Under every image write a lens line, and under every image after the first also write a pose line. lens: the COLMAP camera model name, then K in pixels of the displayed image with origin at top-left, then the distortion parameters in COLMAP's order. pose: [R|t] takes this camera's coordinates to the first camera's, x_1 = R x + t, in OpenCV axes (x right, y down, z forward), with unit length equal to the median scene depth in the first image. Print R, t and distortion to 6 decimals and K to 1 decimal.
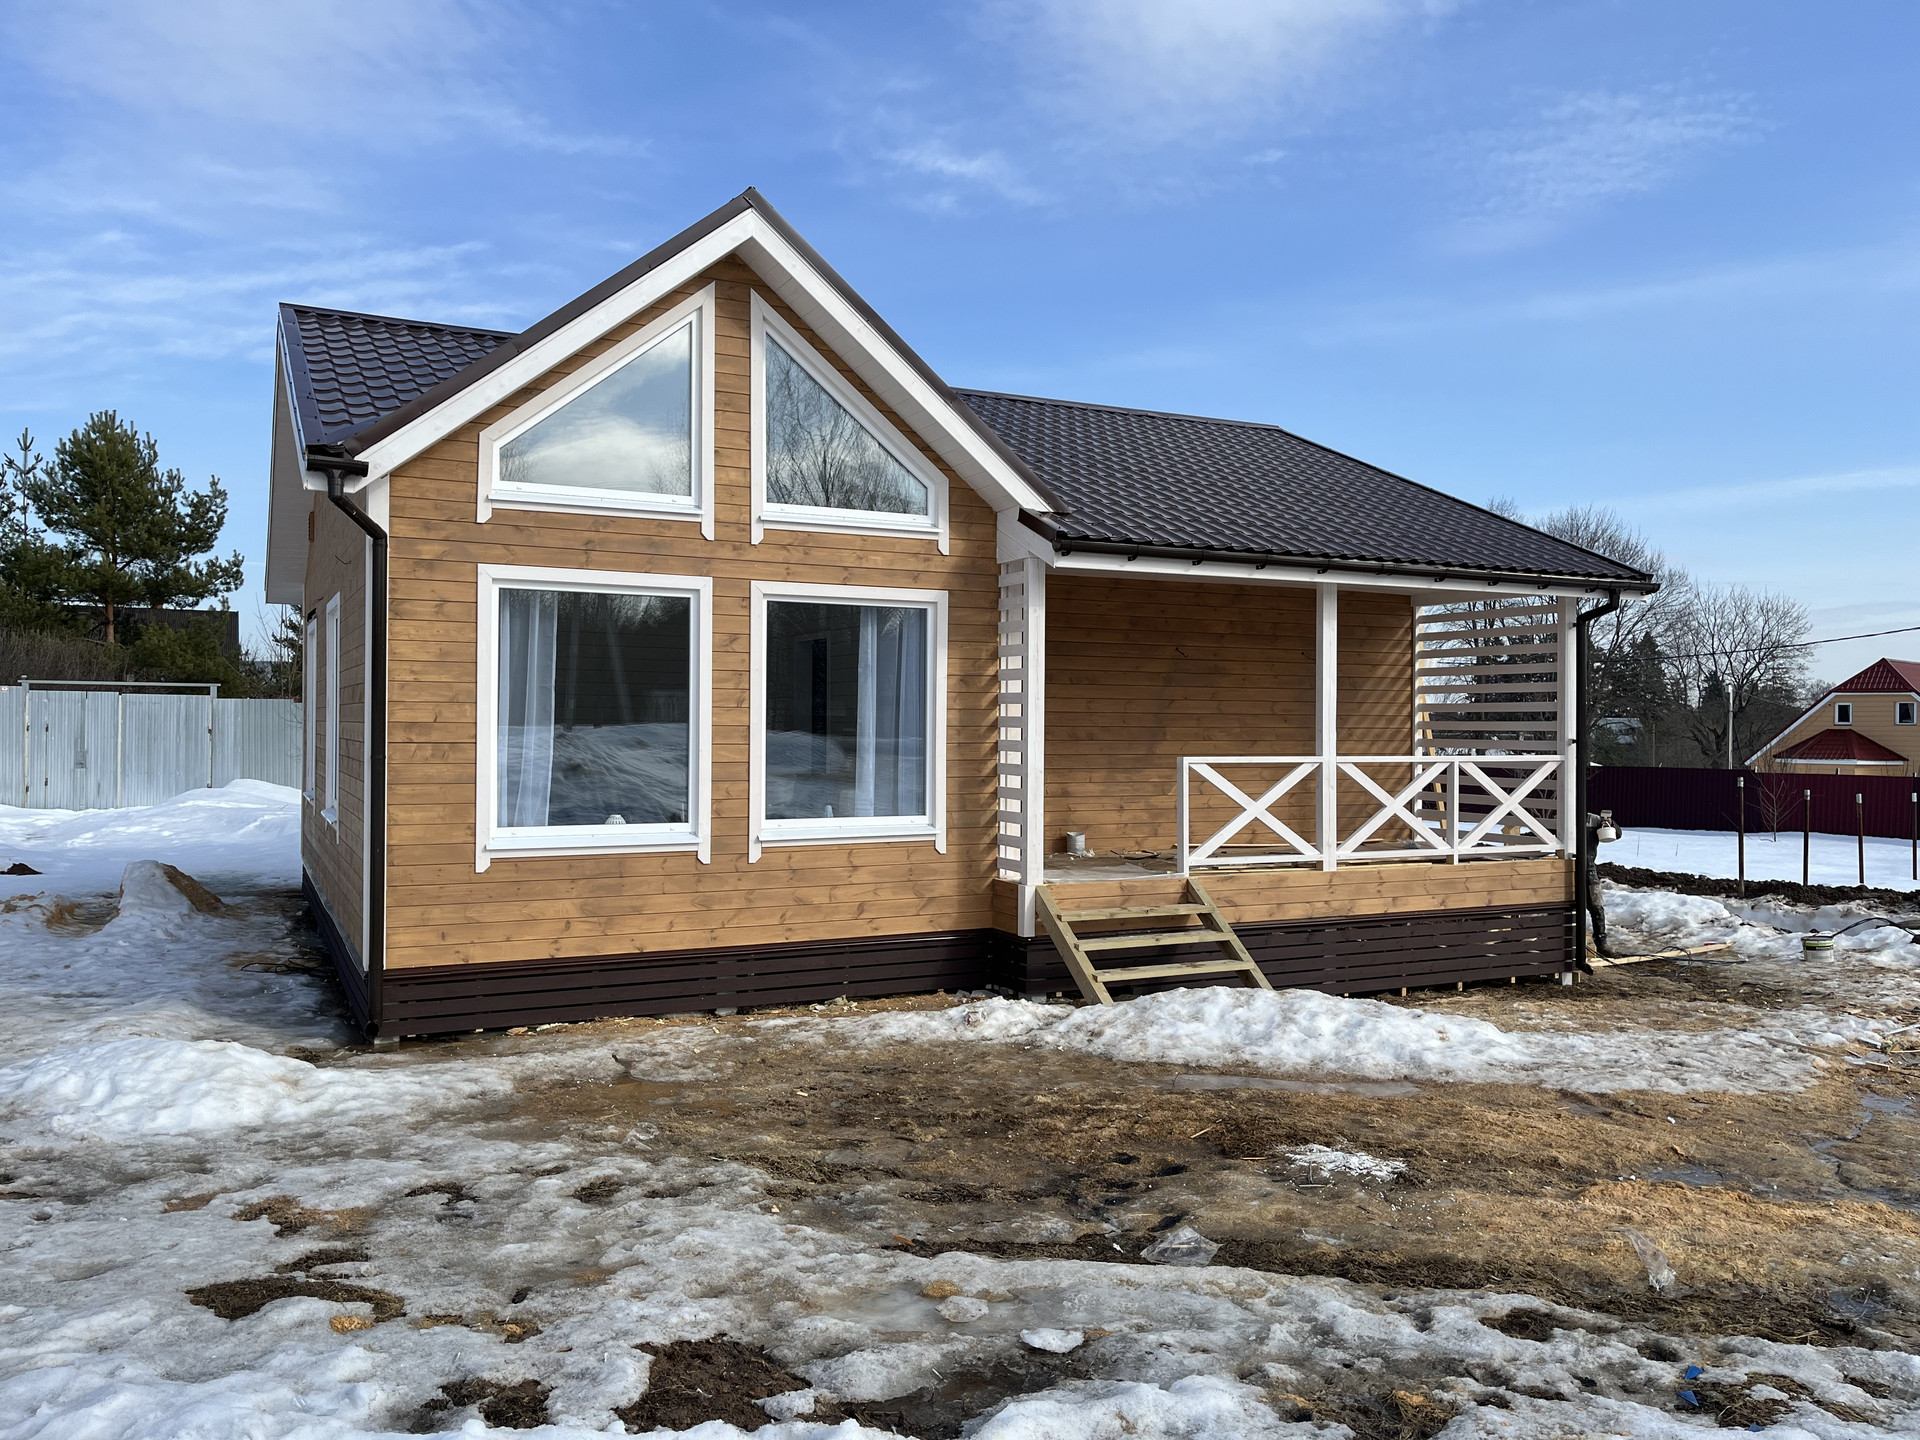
lens RADIAL K [[1466.2, 0, 965.9], [0, 1466.2, 710.5], [0, 0, 1]] dist [0.087301, -0.123000]
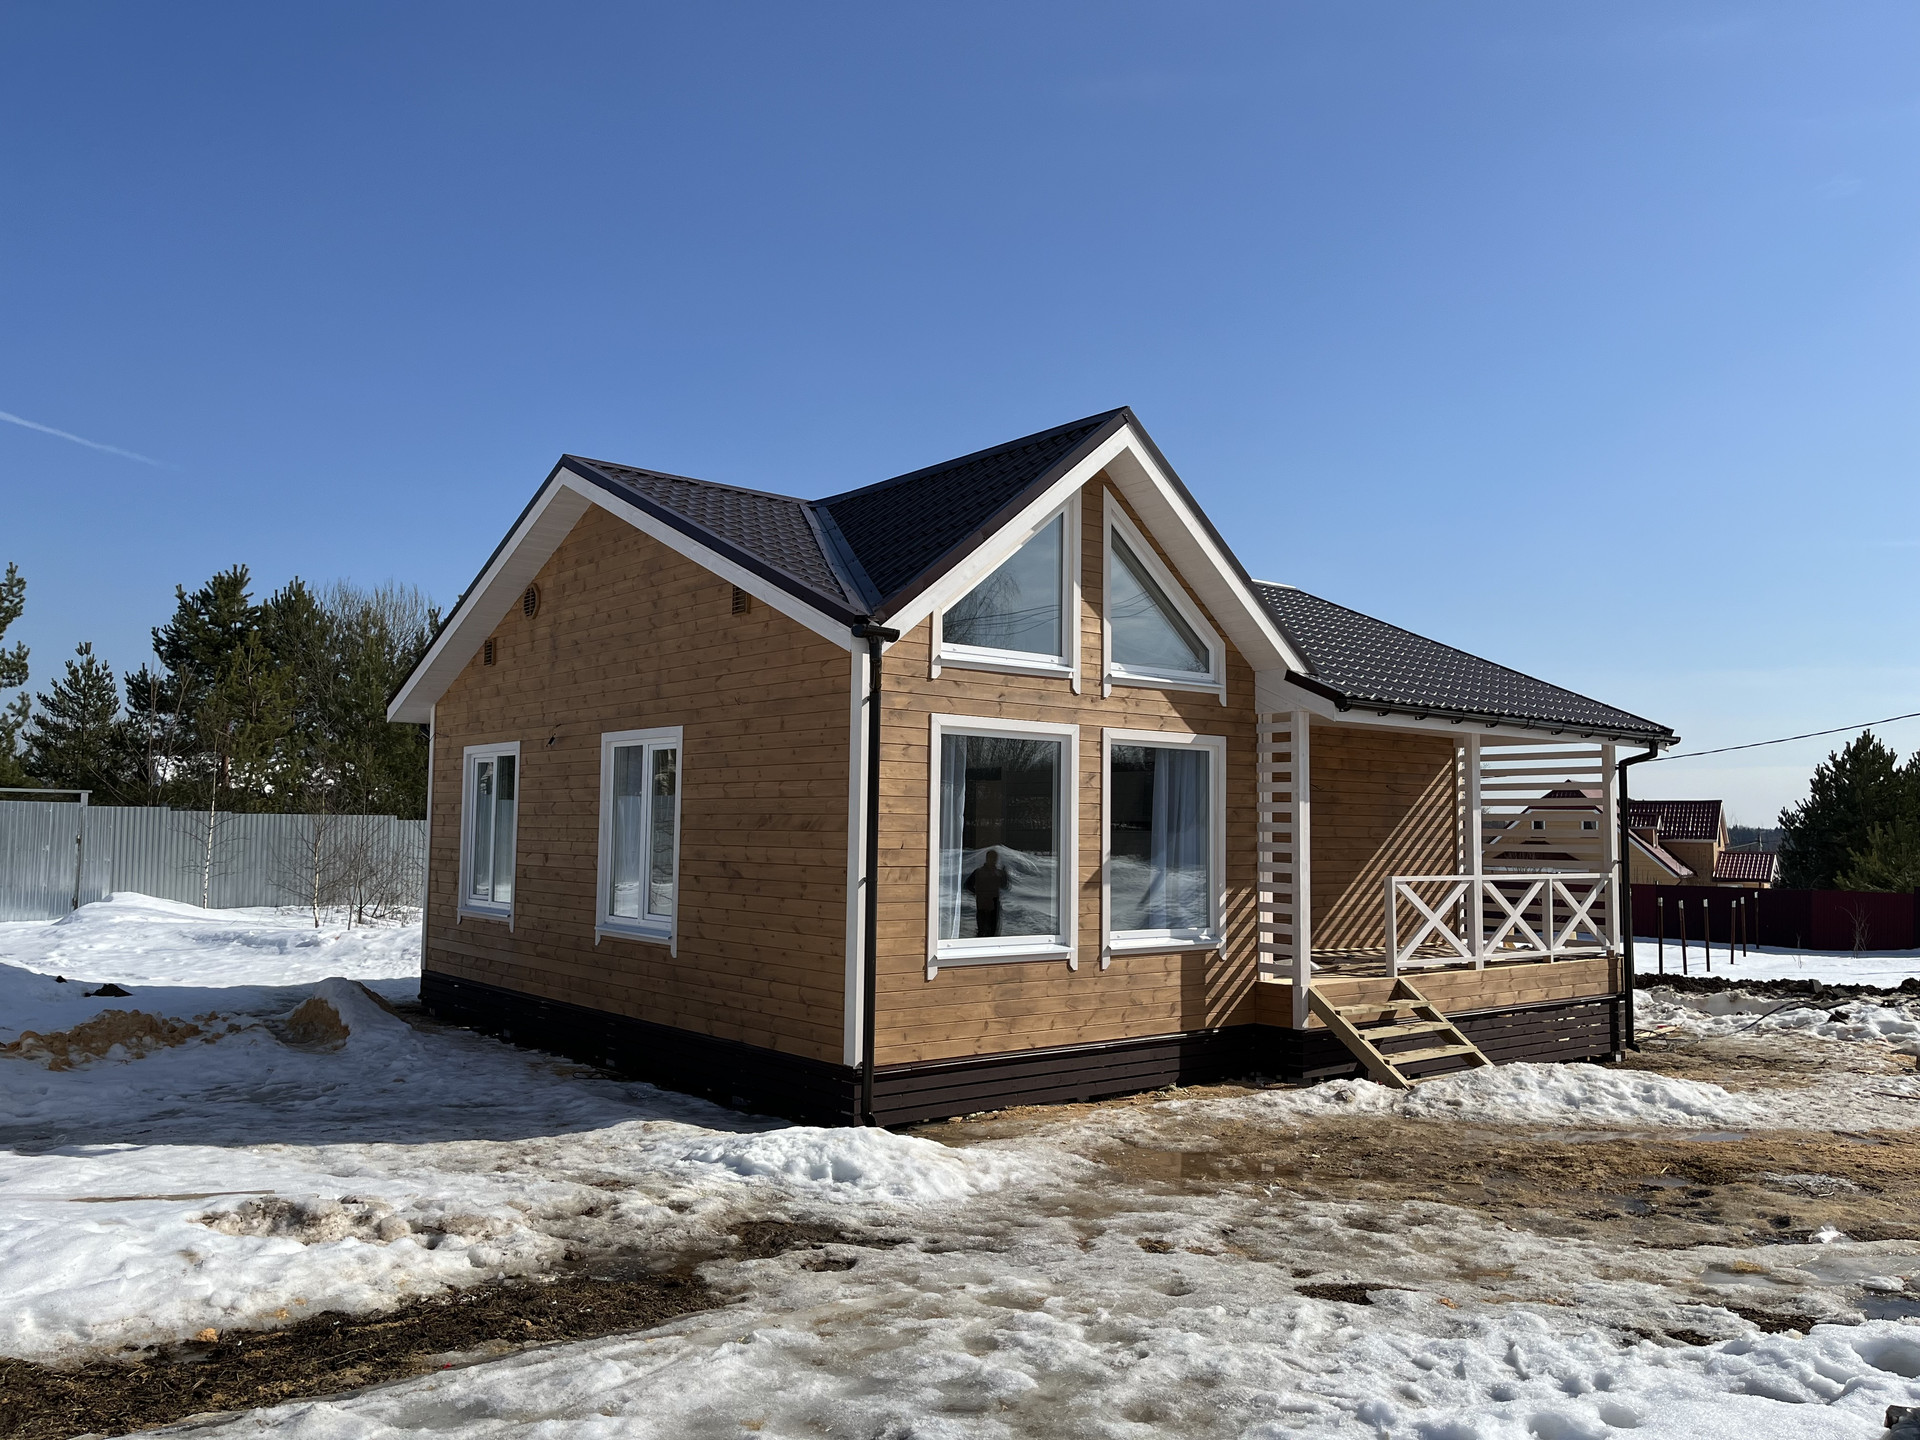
lens RADIAL K [[1466.2, 0, 965.9], [0, 1466.2, 710.5], [0, 0, 1]] dist [0.087301, -0.123000]
pose [[0.974406, 0.023396, 0.223573, -0.501412], [-0.007725, 0.997467, -0.070712, -0.017188], [-0.224661, 0.067175, 0.972119, -0.121915]]
